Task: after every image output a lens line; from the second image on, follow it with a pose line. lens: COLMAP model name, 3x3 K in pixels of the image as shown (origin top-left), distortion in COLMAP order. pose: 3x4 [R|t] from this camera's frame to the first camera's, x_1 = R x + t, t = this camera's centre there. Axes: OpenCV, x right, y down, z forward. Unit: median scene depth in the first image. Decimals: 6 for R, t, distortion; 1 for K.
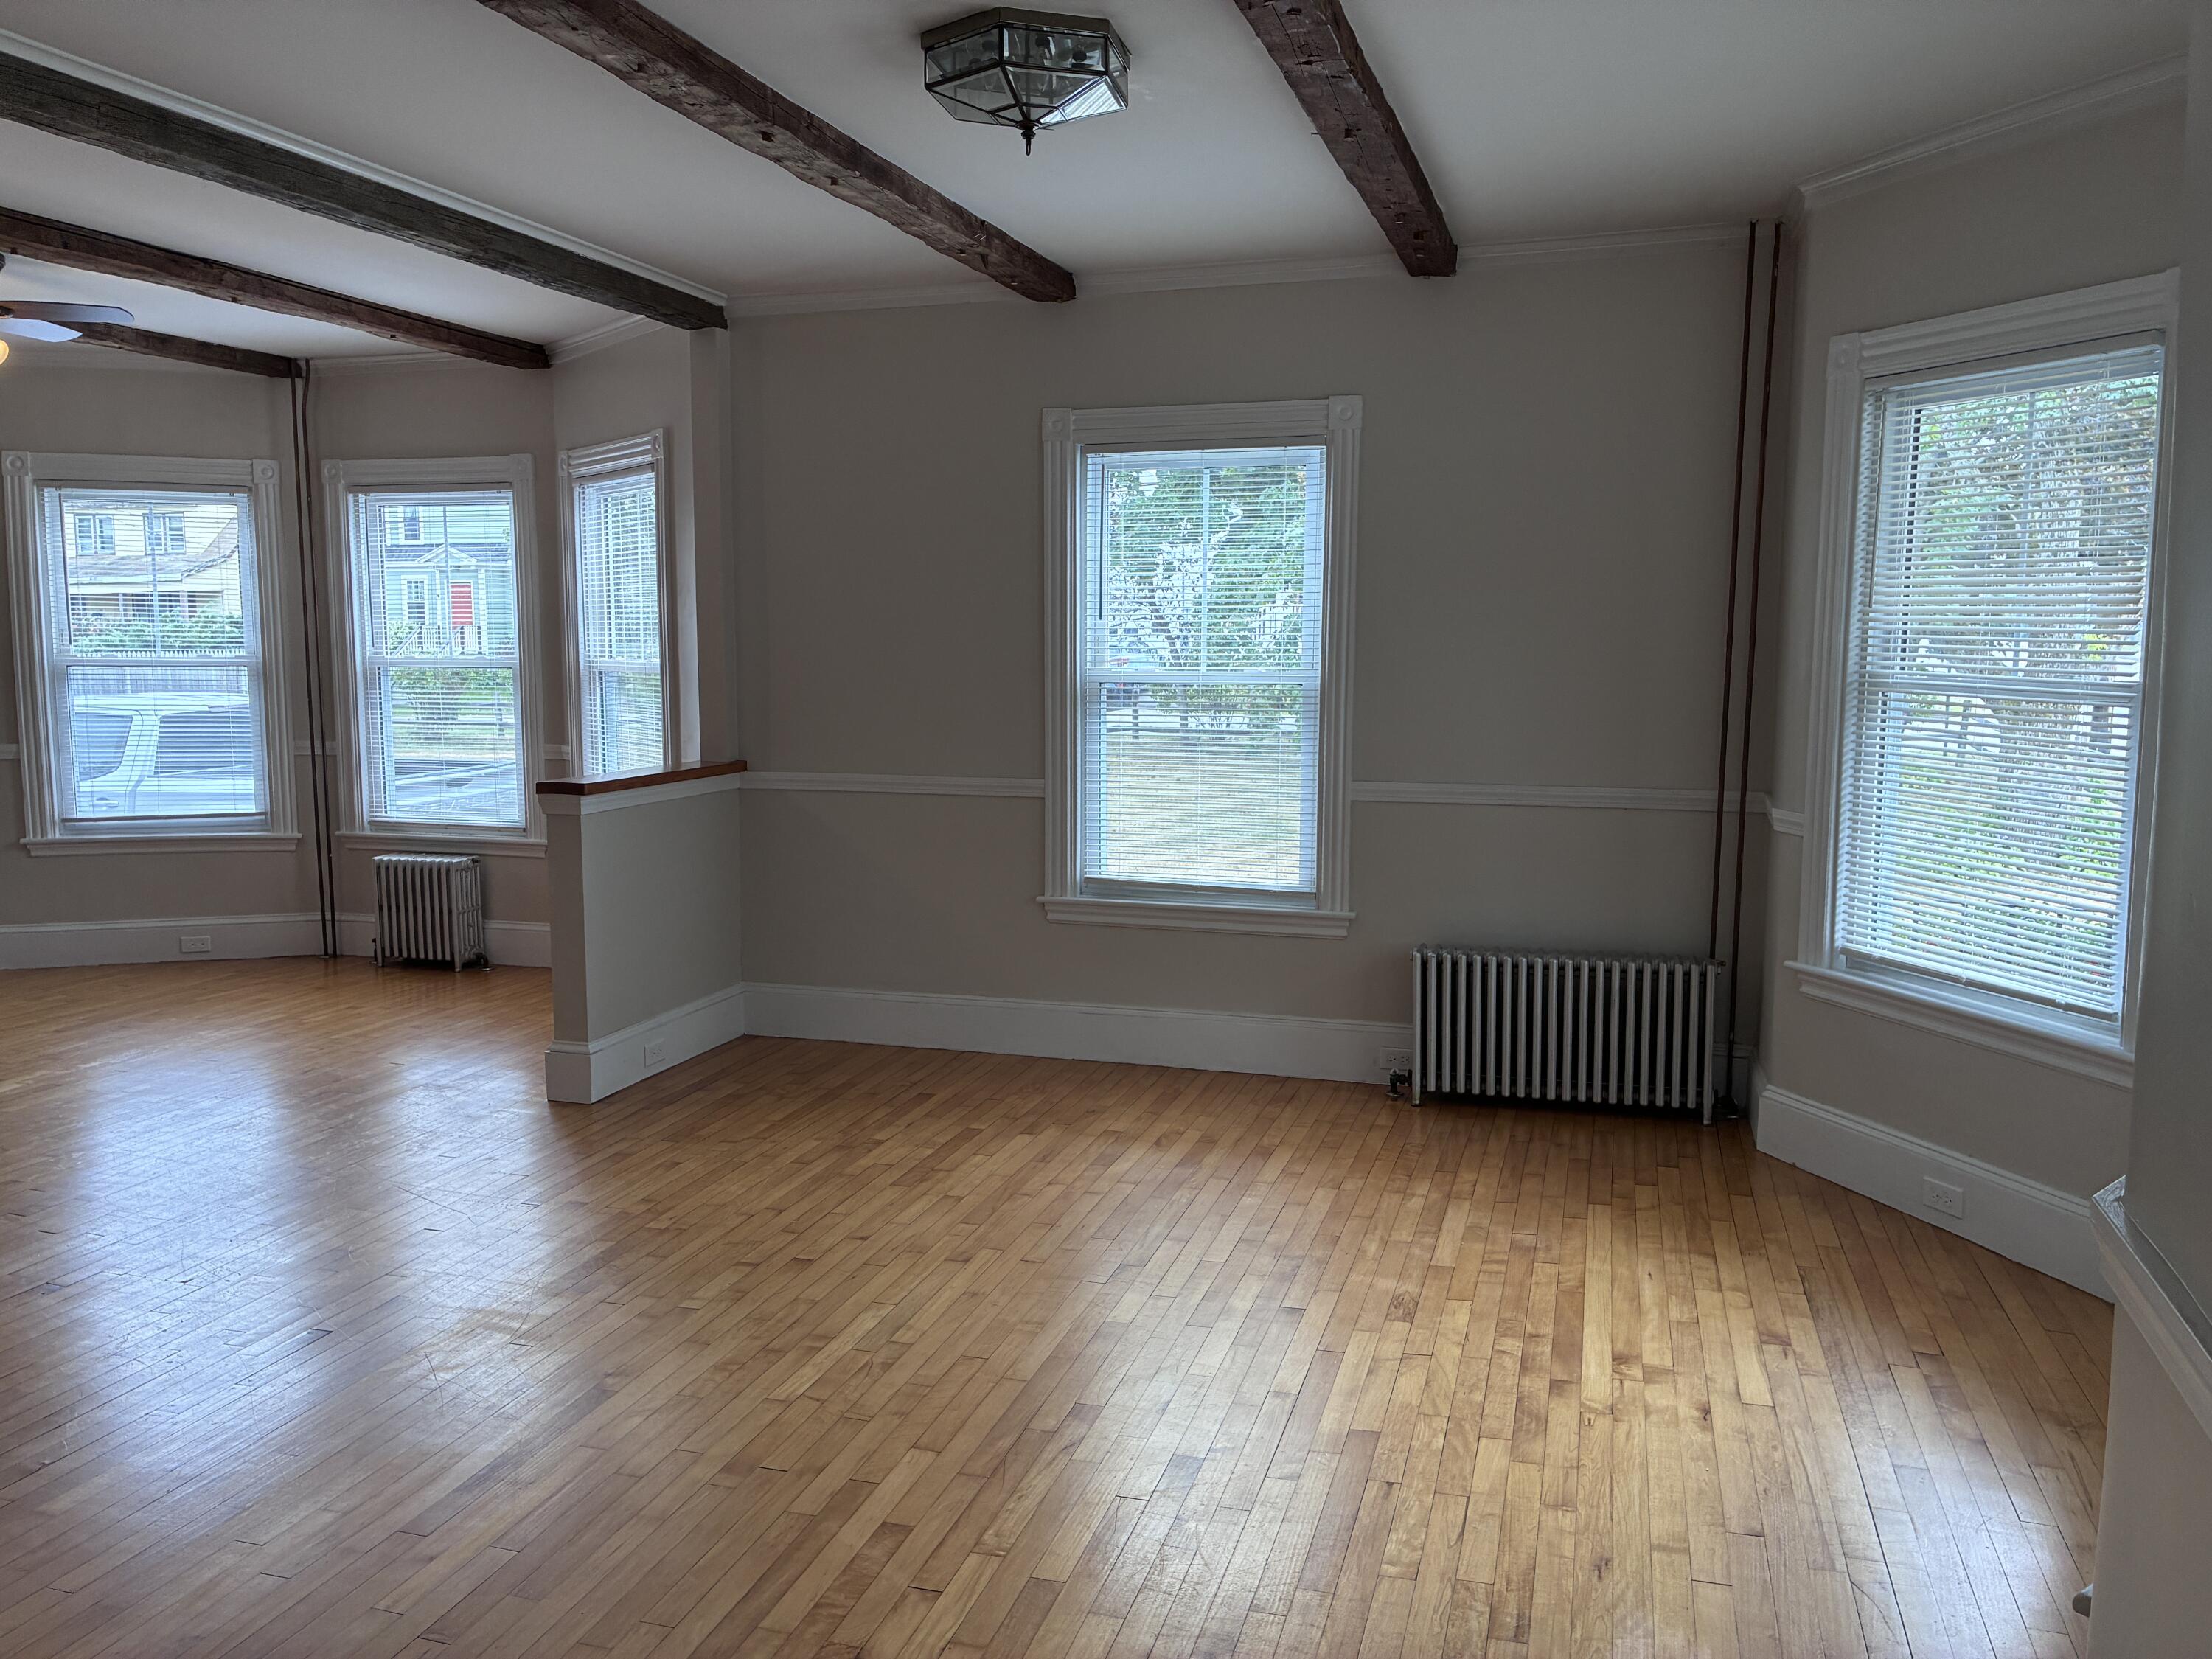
lens RADIAL K [[1693.3, 0, 1098.3], [0, 1693.3, 818.1], [0, 0, 1]] dist [0.021125, -0.024178]
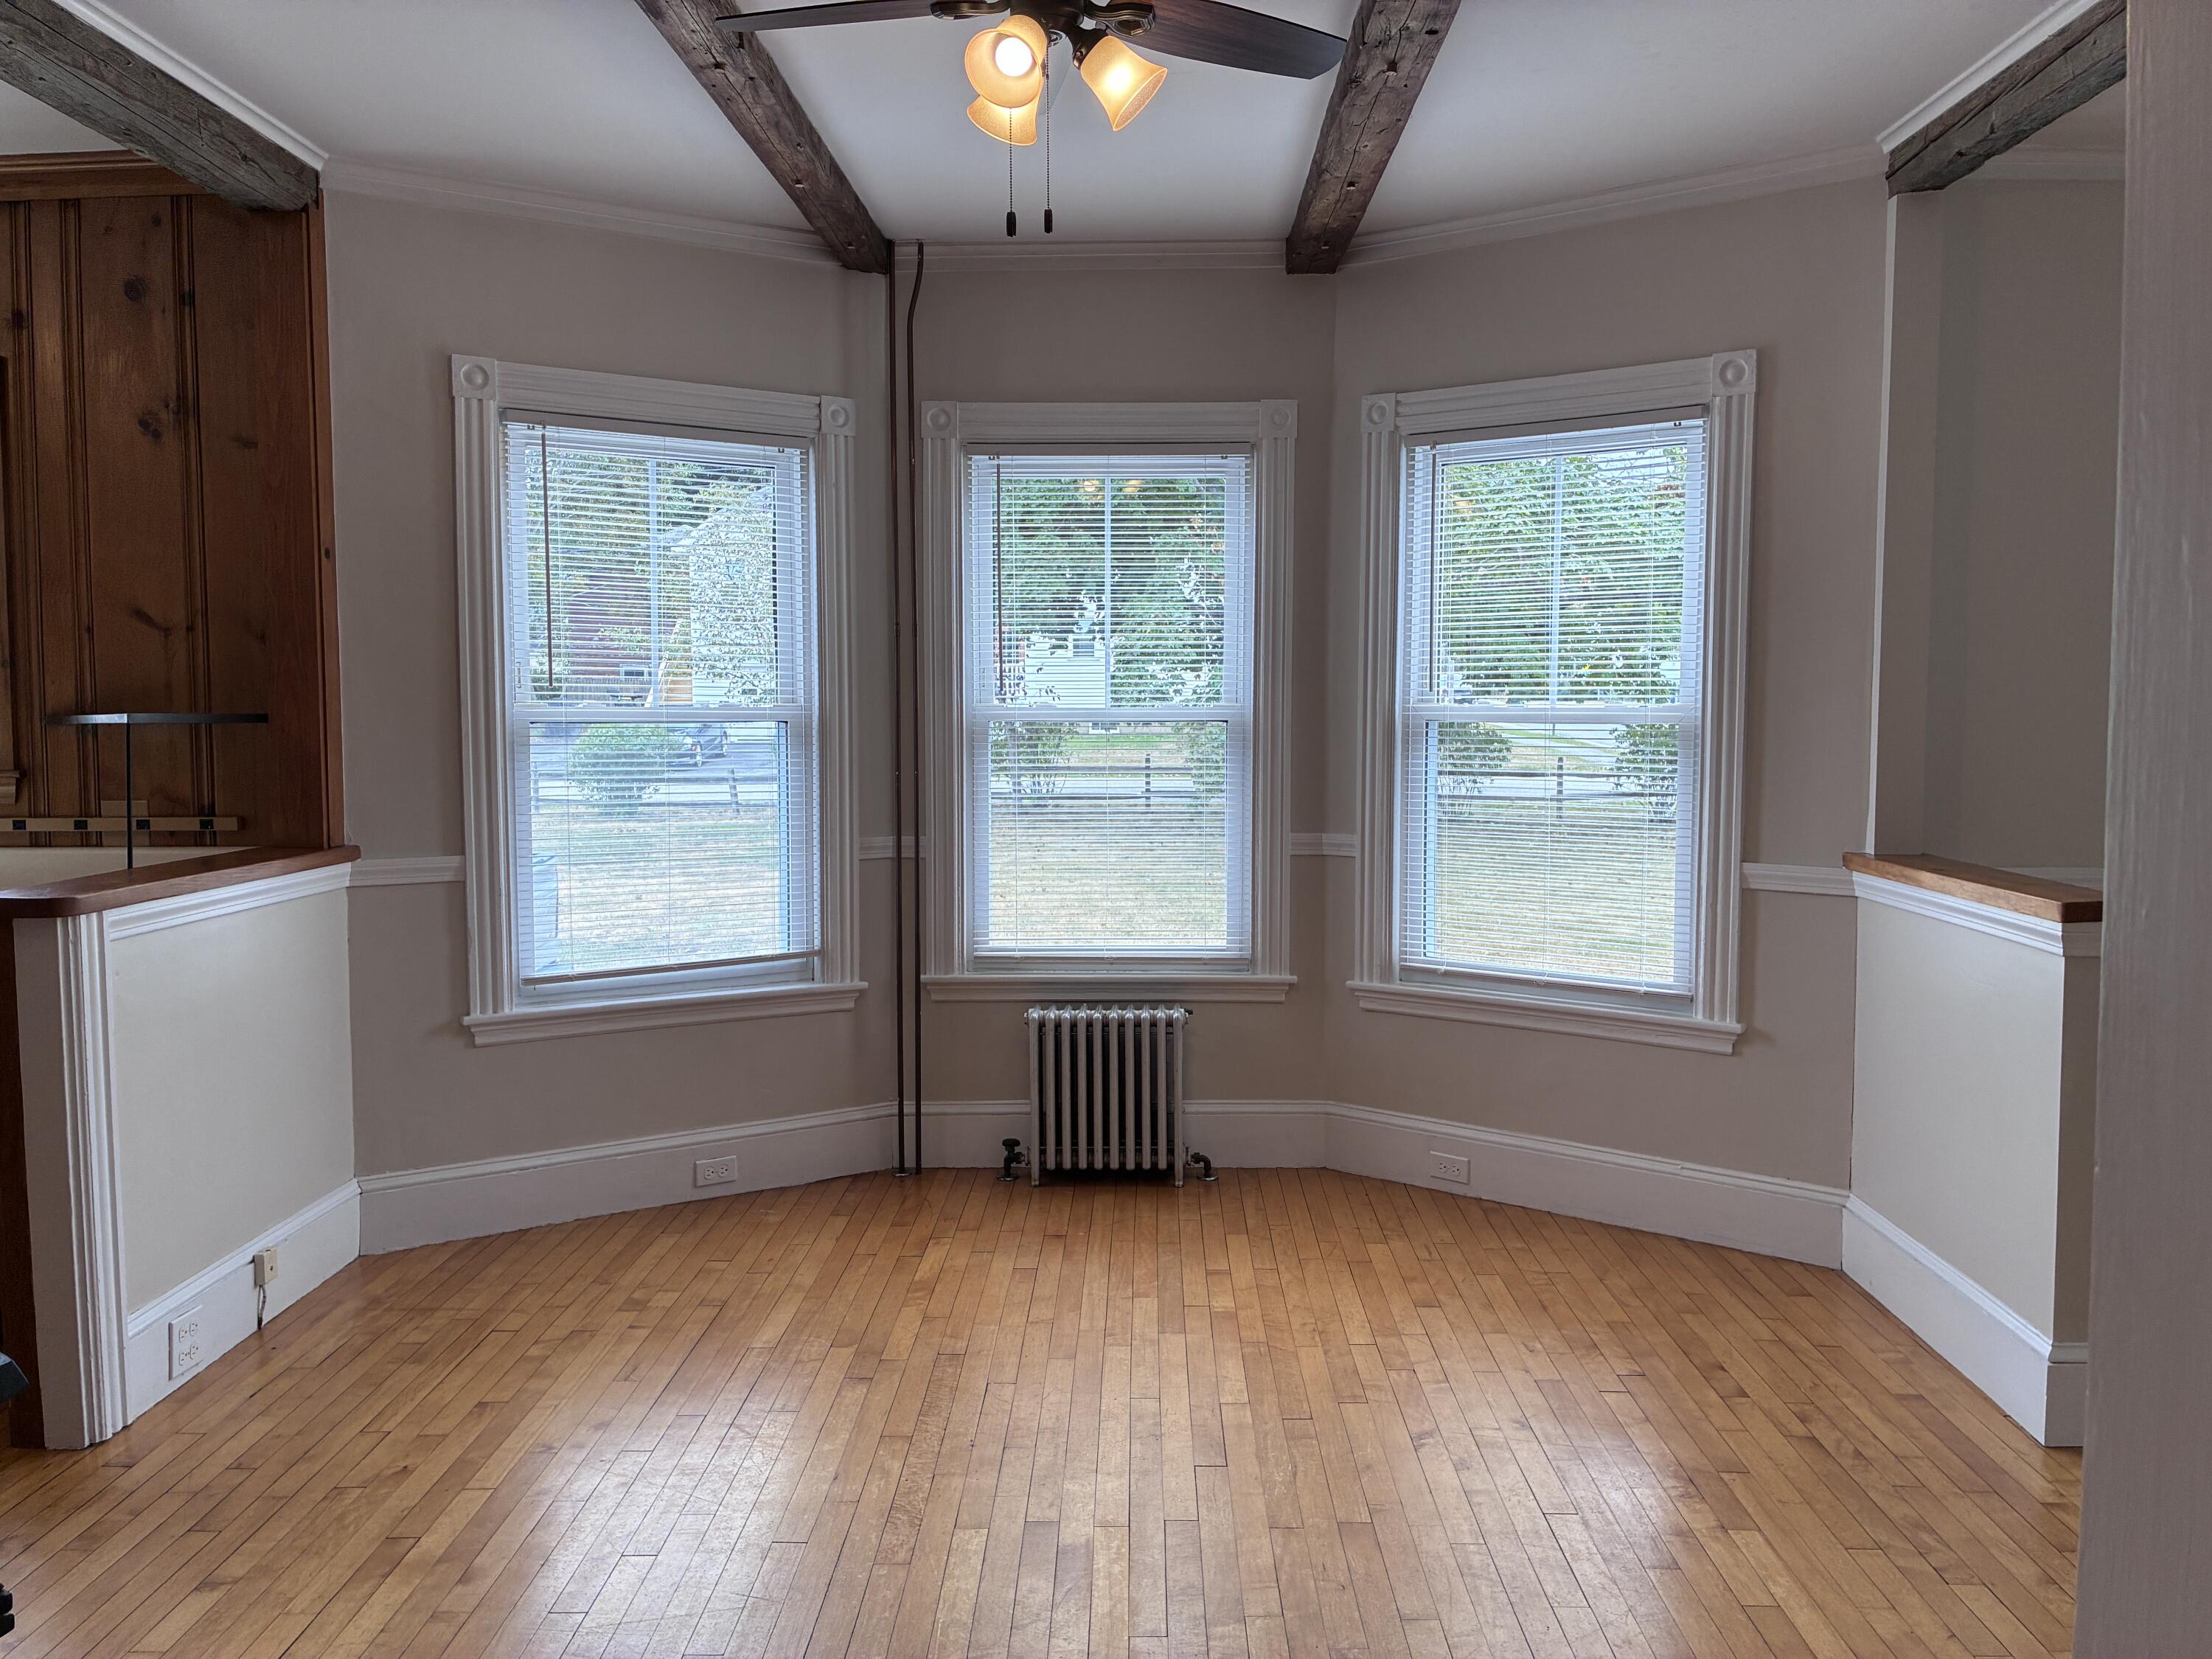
lens RADIAL K [[1792.6, 0, 1086.1], [0, 1792.6, 813.9], [0, 0, 1]] dist [0.035491, -0.001497]
pose [[0.956777, -0.023049, 0.289907, -0.602723], [0.033584, 0.998942, -0.031414, -0.031017], [-0.288877, 0.039792, 0.956539, 0.339475]]
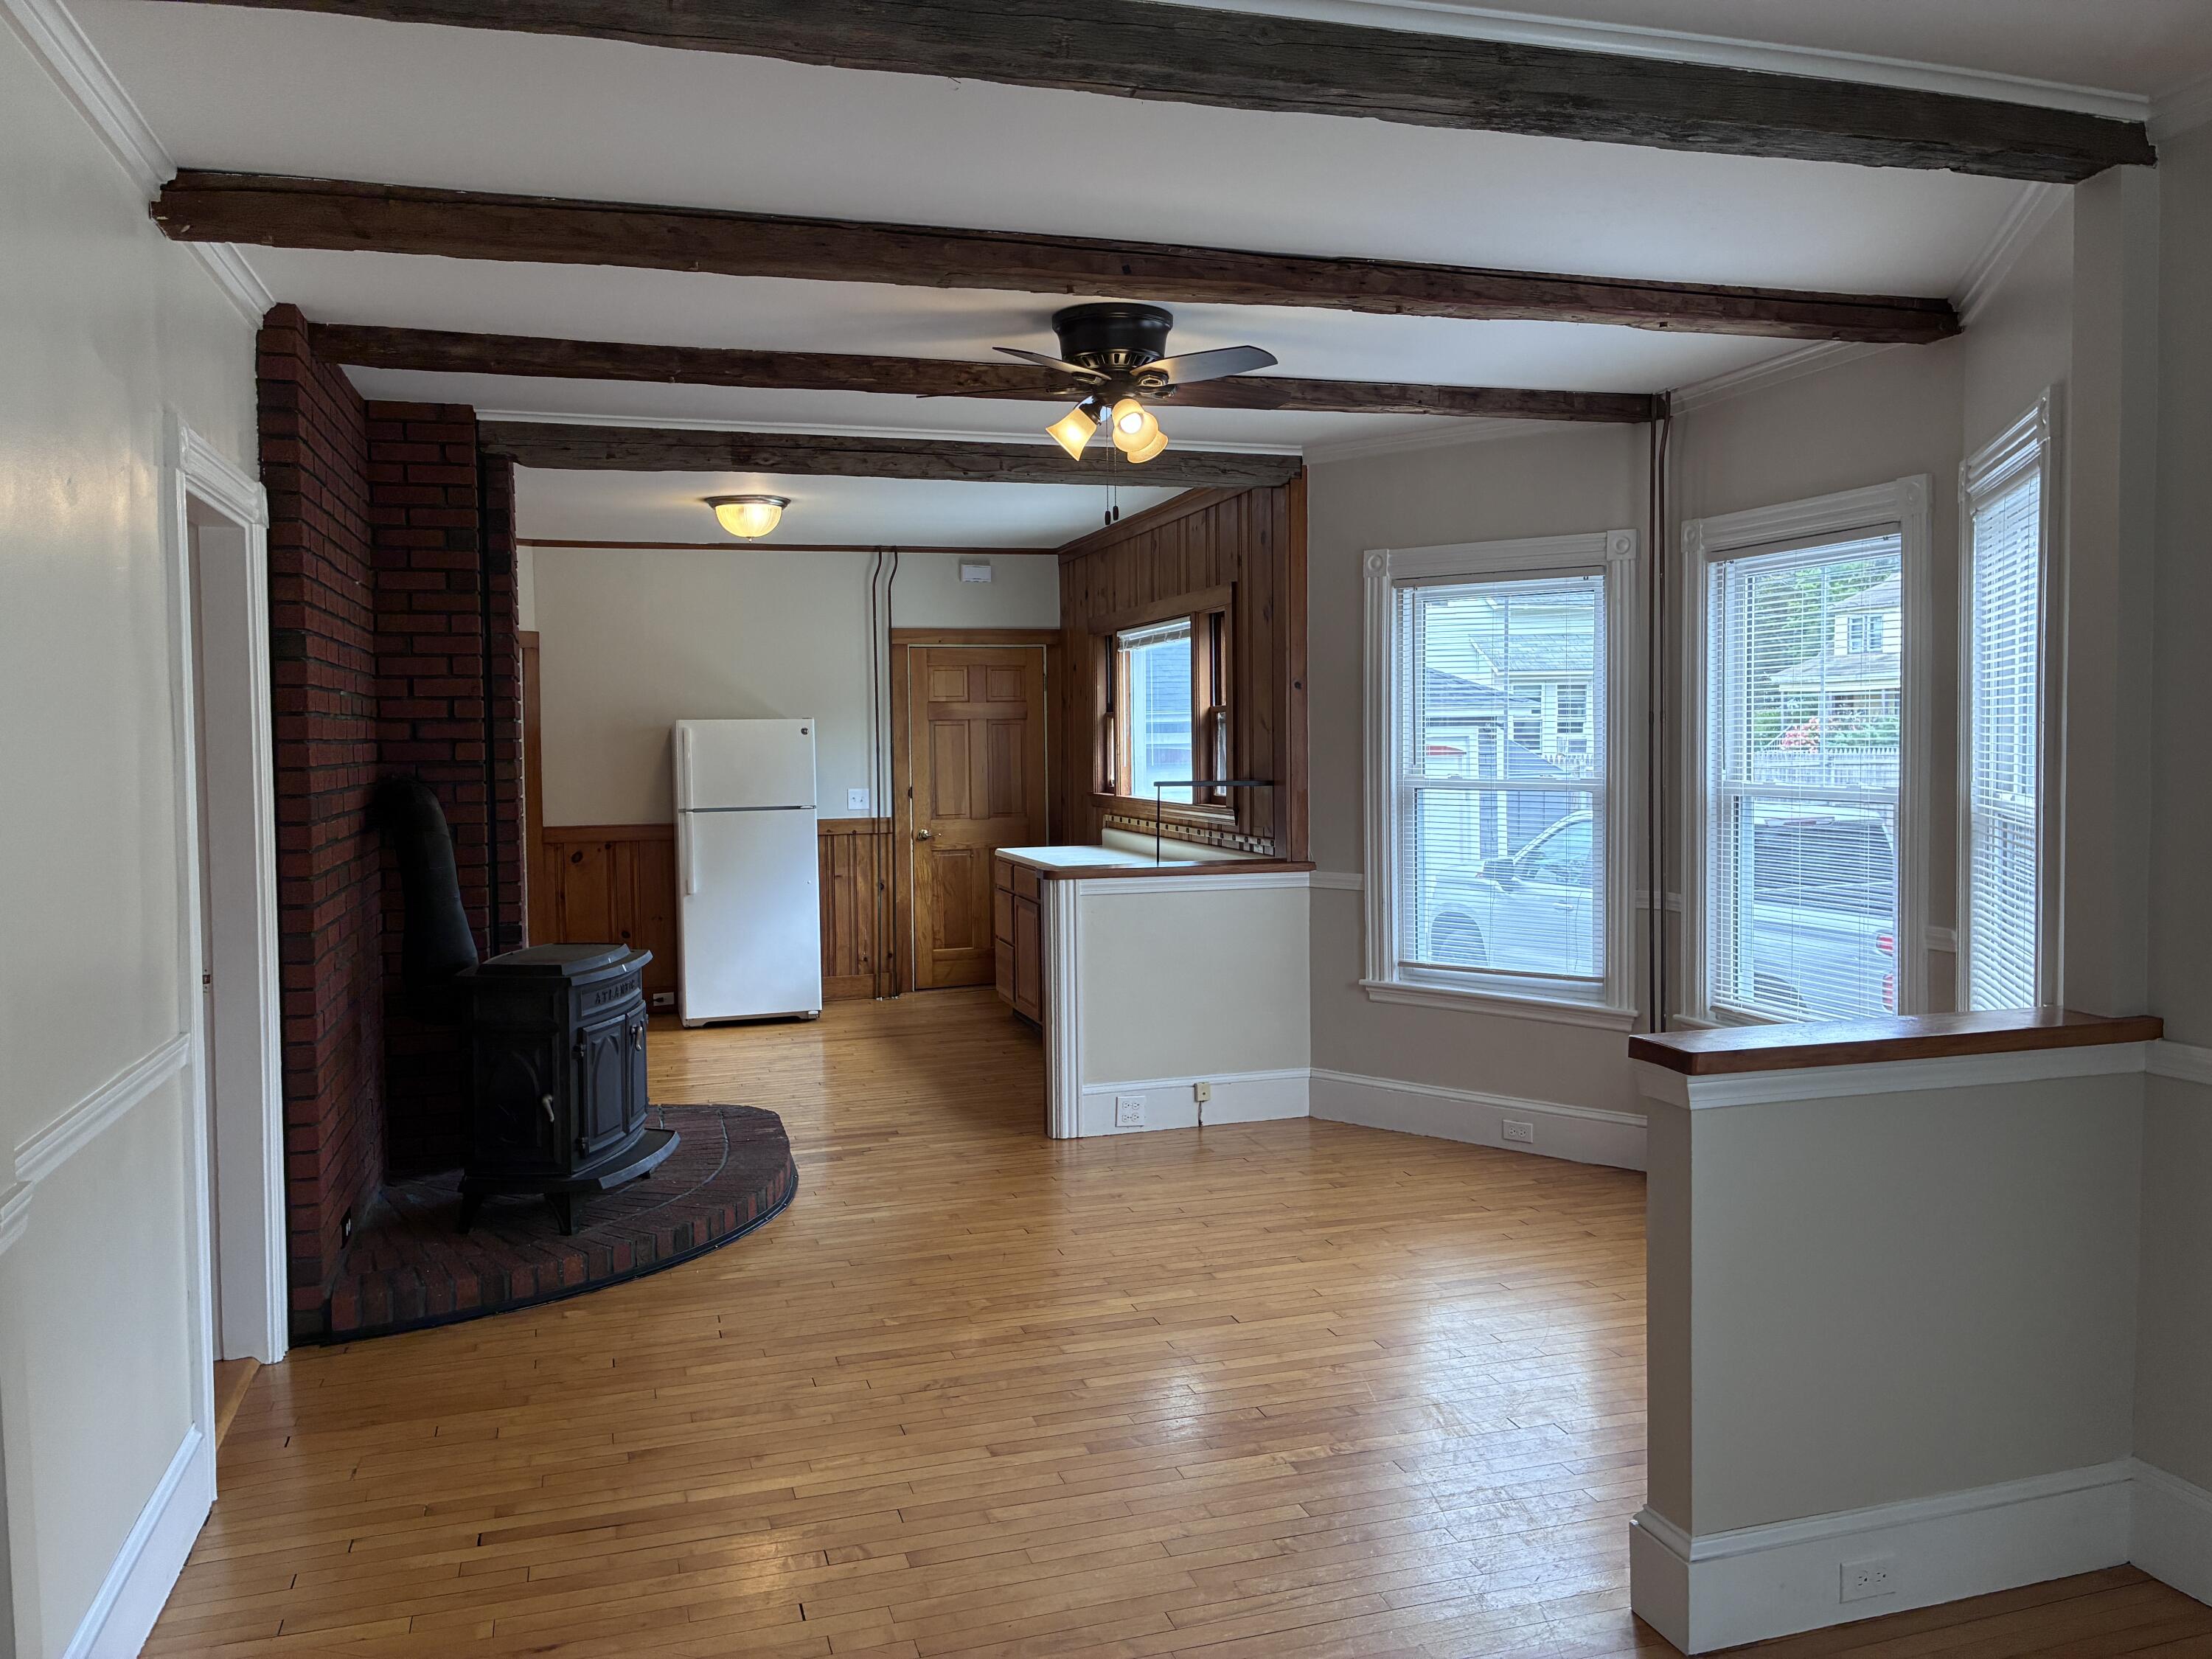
lens RADIAL K [[1693.3, 0, 1100.9], [0, 1693.3, 811.7], [0, 0, 1]] dist [0.021125, -0.024178]
pose [[0.569494, 0.029891, -0.821452, 0.018811], [-0.076461, 0.996932, -0.016732, -0.050487], [0.818431, 0.072337, 0.570033, 0.371279]]
